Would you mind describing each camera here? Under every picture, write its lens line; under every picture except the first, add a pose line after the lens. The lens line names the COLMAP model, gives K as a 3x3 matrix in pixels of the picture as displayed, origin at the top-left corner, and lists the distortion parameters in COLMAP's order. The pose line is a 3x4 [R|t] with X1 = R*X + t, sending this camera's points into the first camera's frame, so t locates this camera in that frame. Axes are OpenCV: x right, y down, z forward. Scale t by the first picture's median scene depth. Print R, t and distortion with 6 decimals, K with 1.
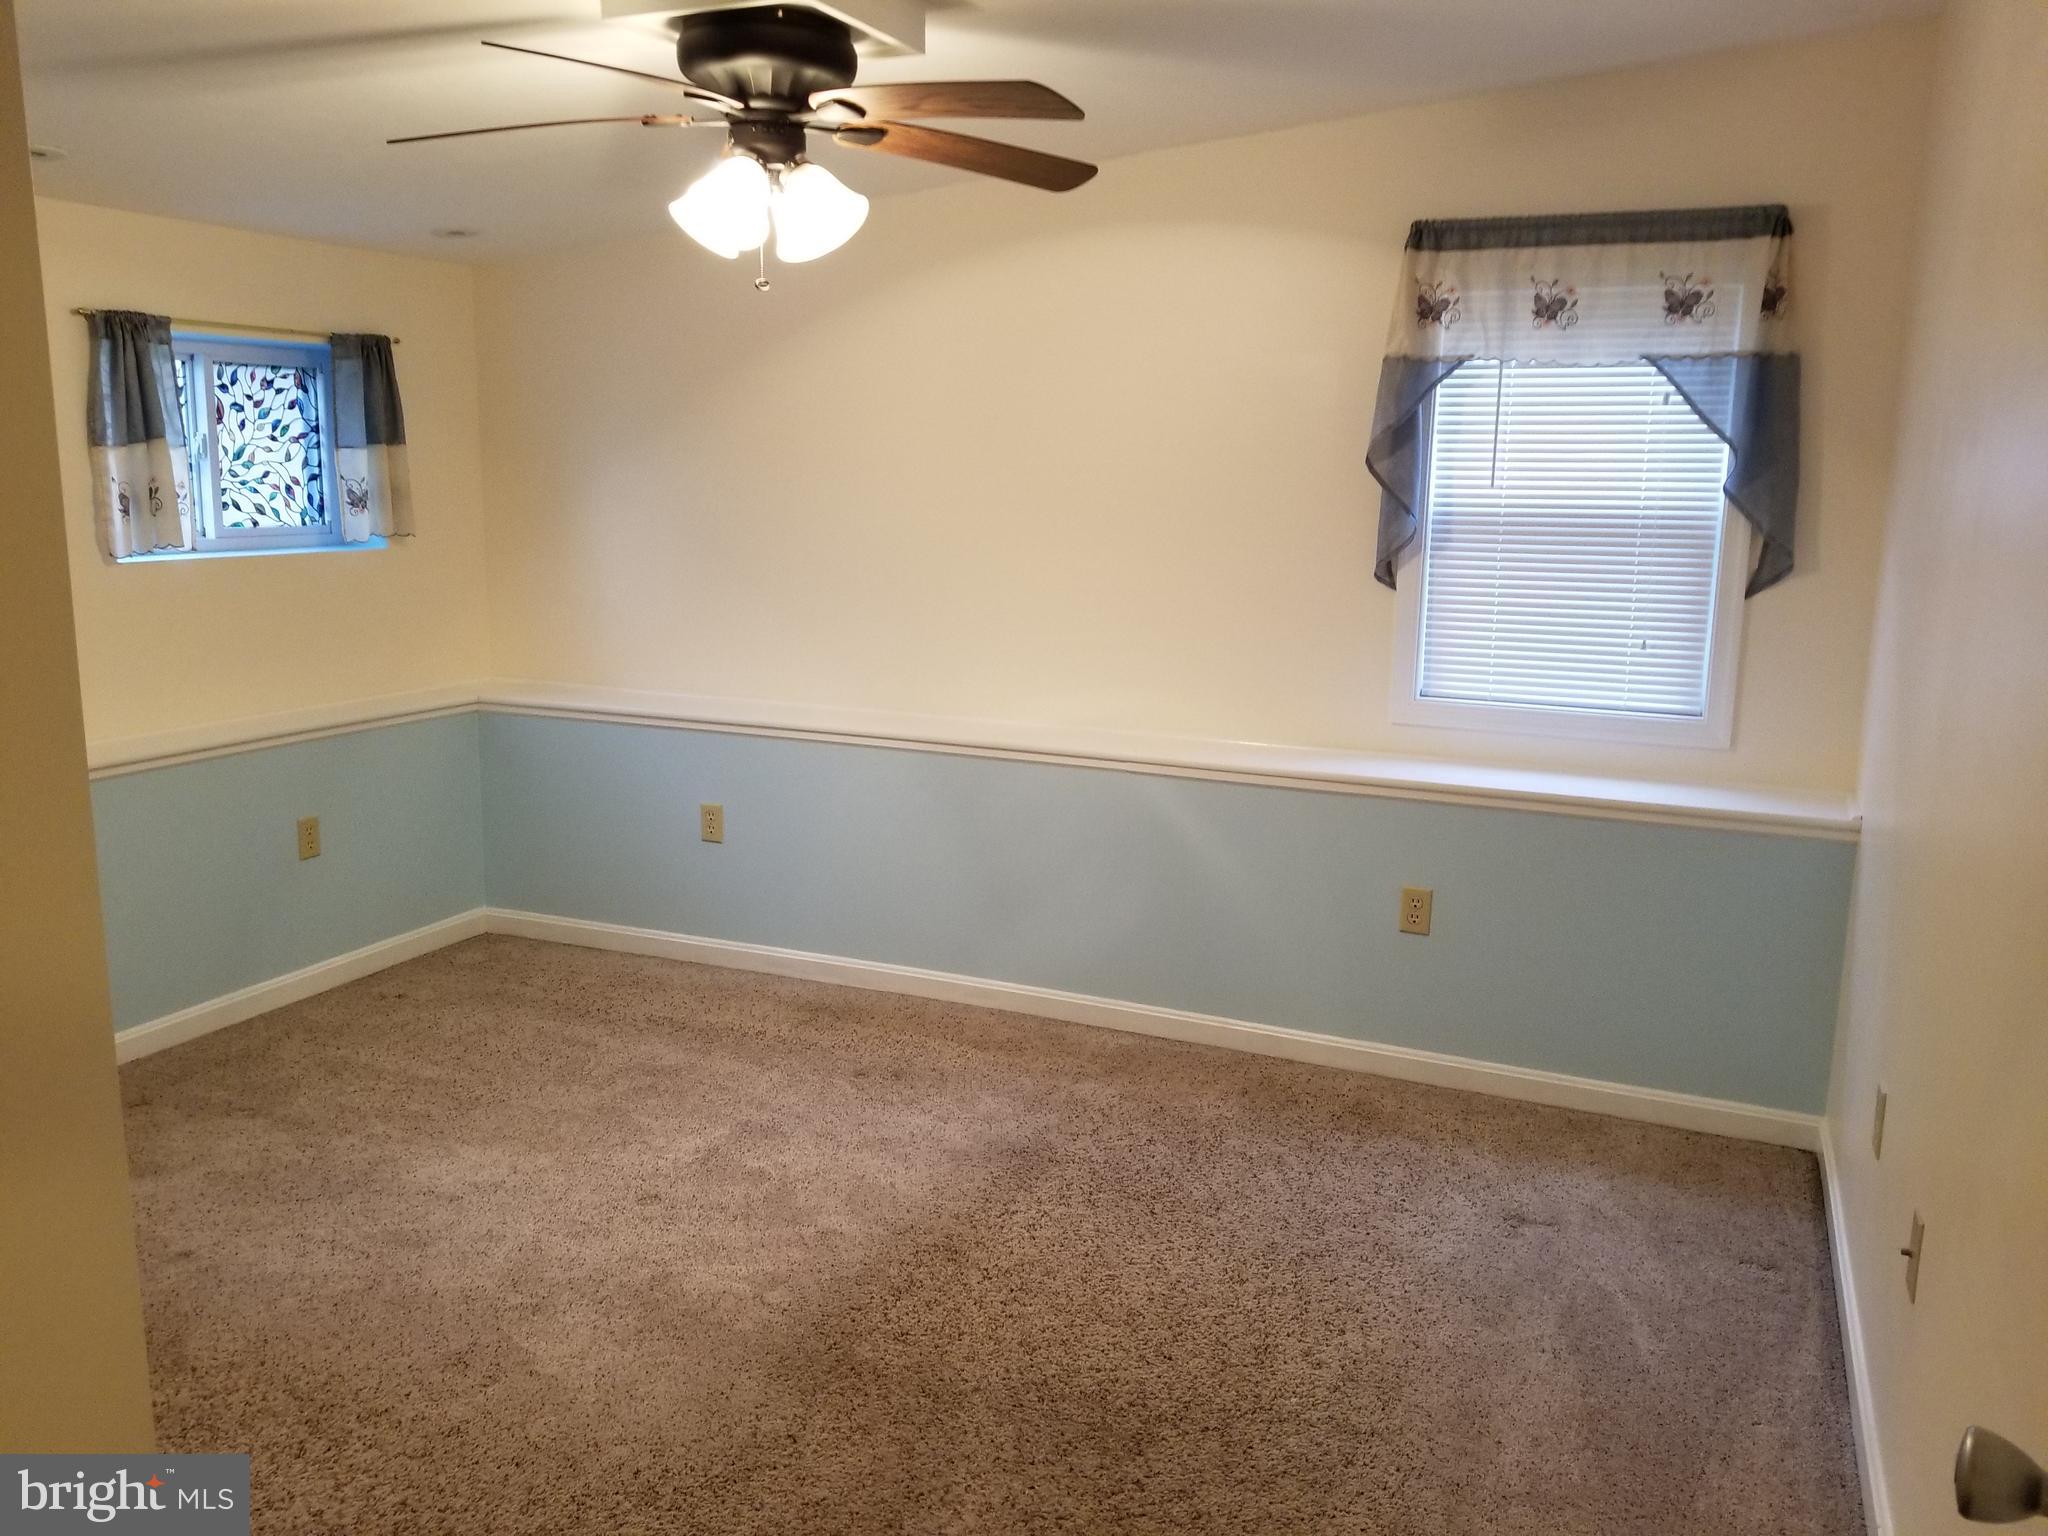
lens RADIAL K [[1595.8, 0, 1023.9], [0, 1595.8, 721.0], [0, 0, 1]] dist [0.085234, -0.143783]
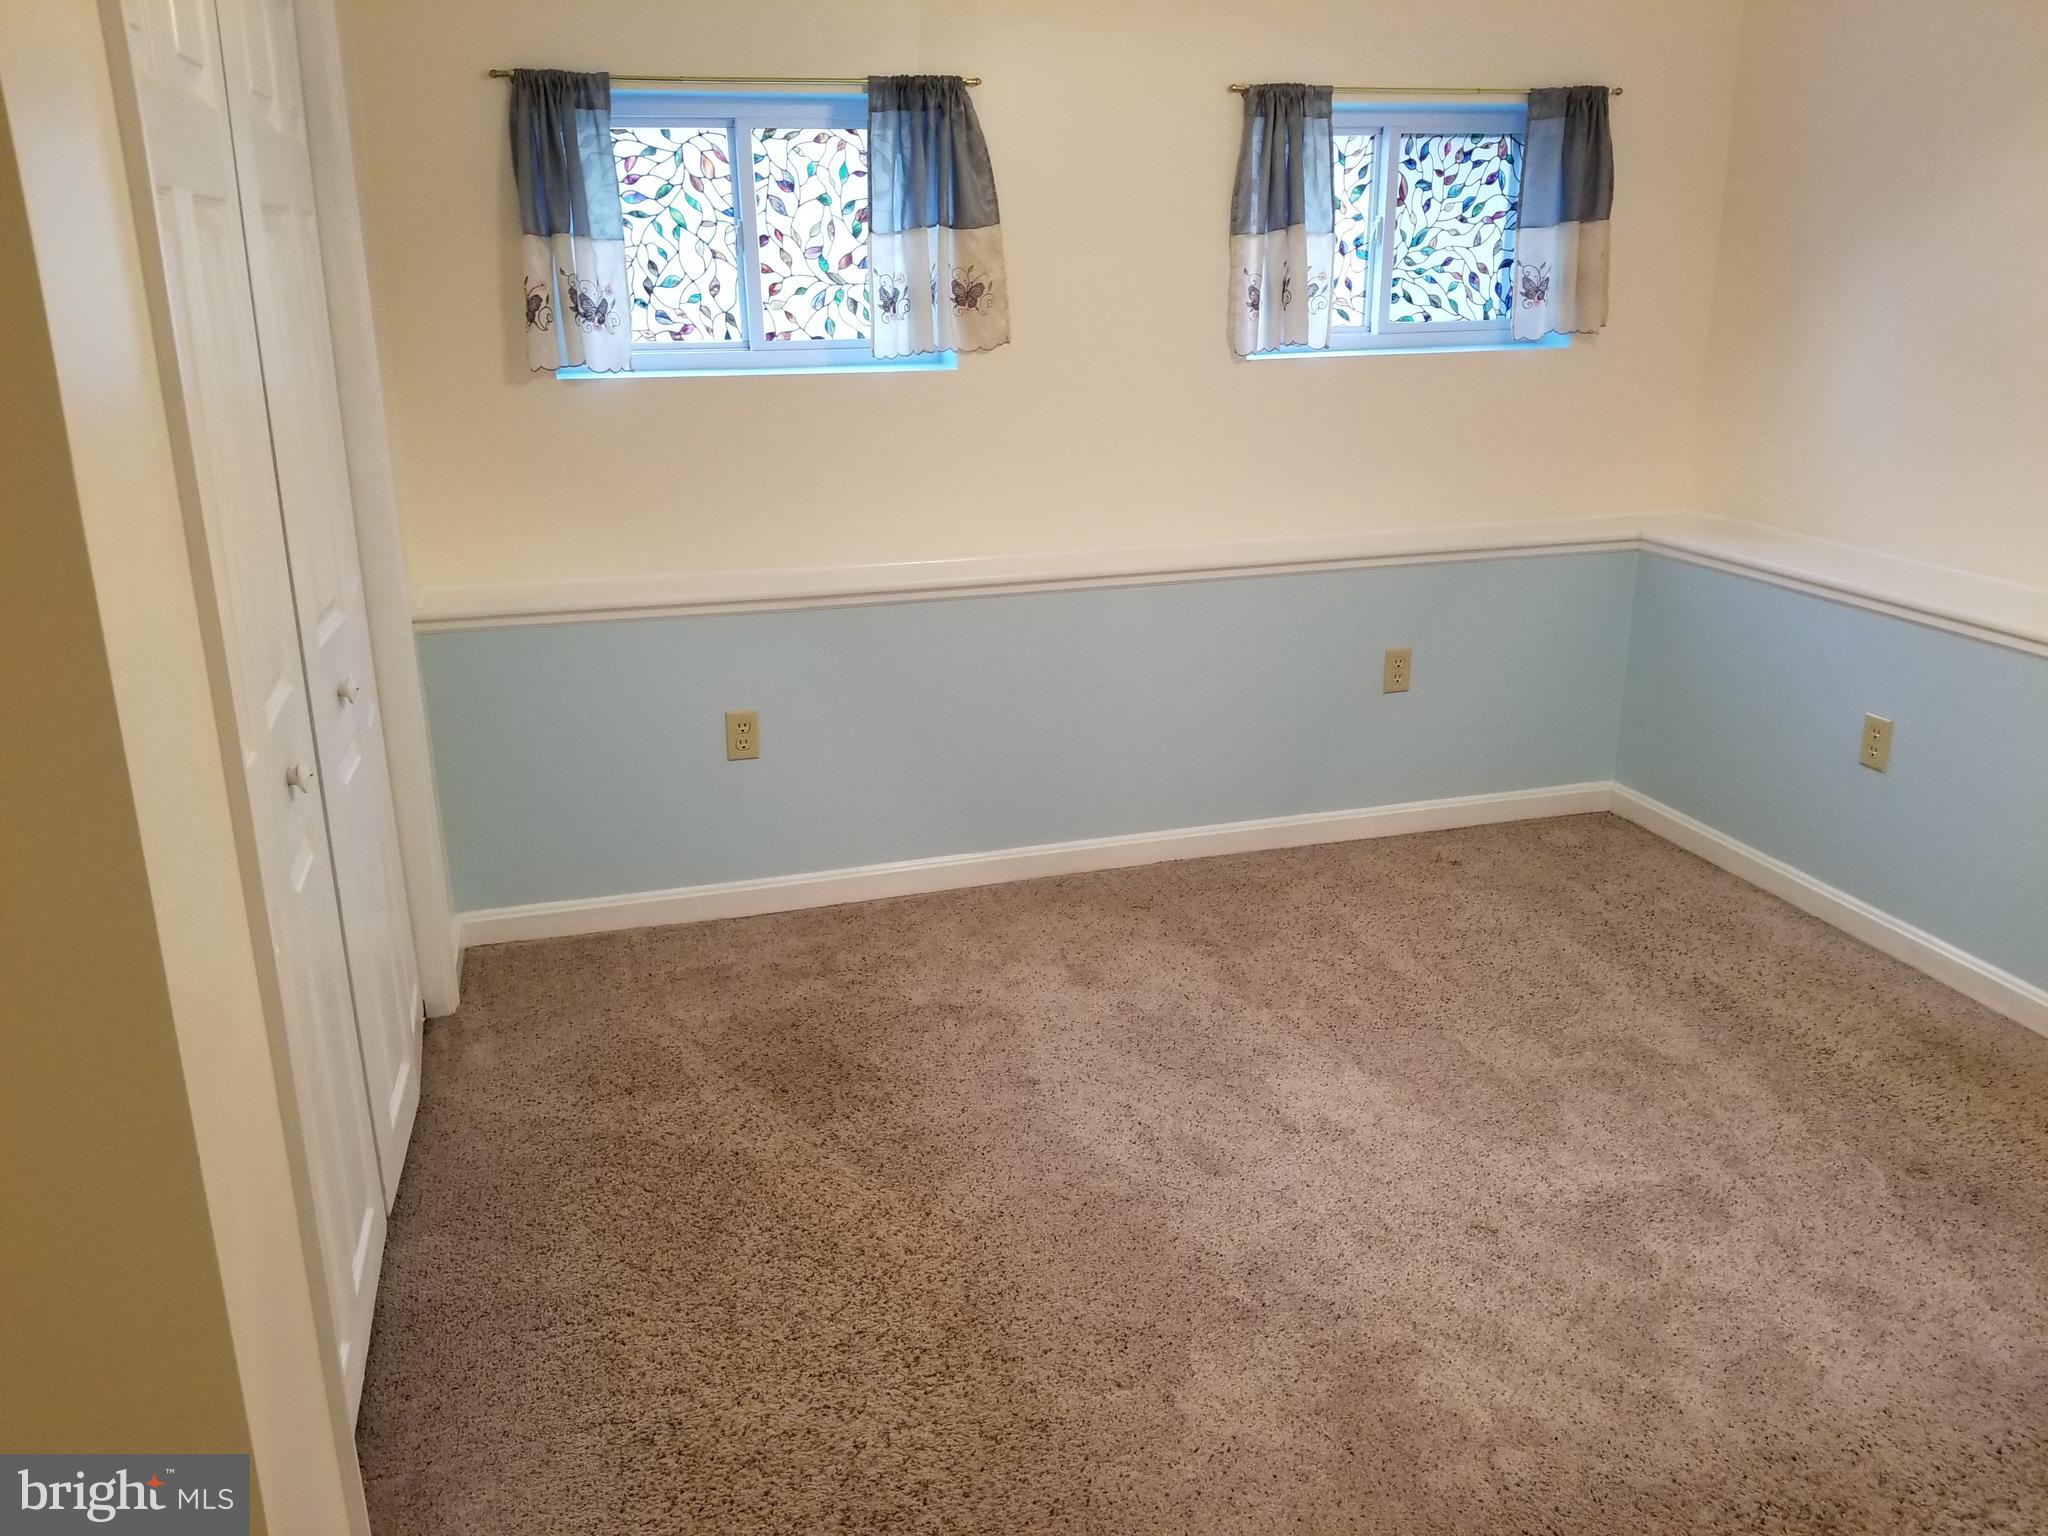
lens RADIAL K [[1595.8, 0, 1023.9], [0, 1595.8, 721.0], [0, 0, 1]] dist [0.085234, -0.143783]
pose [[0.640044, 0.197549, -0.742508, 0.099045], [-0.101747, 0.979663, 0.172939, -0.033592], [0.761571, -0.035141, 0.647128, 0.234073]]
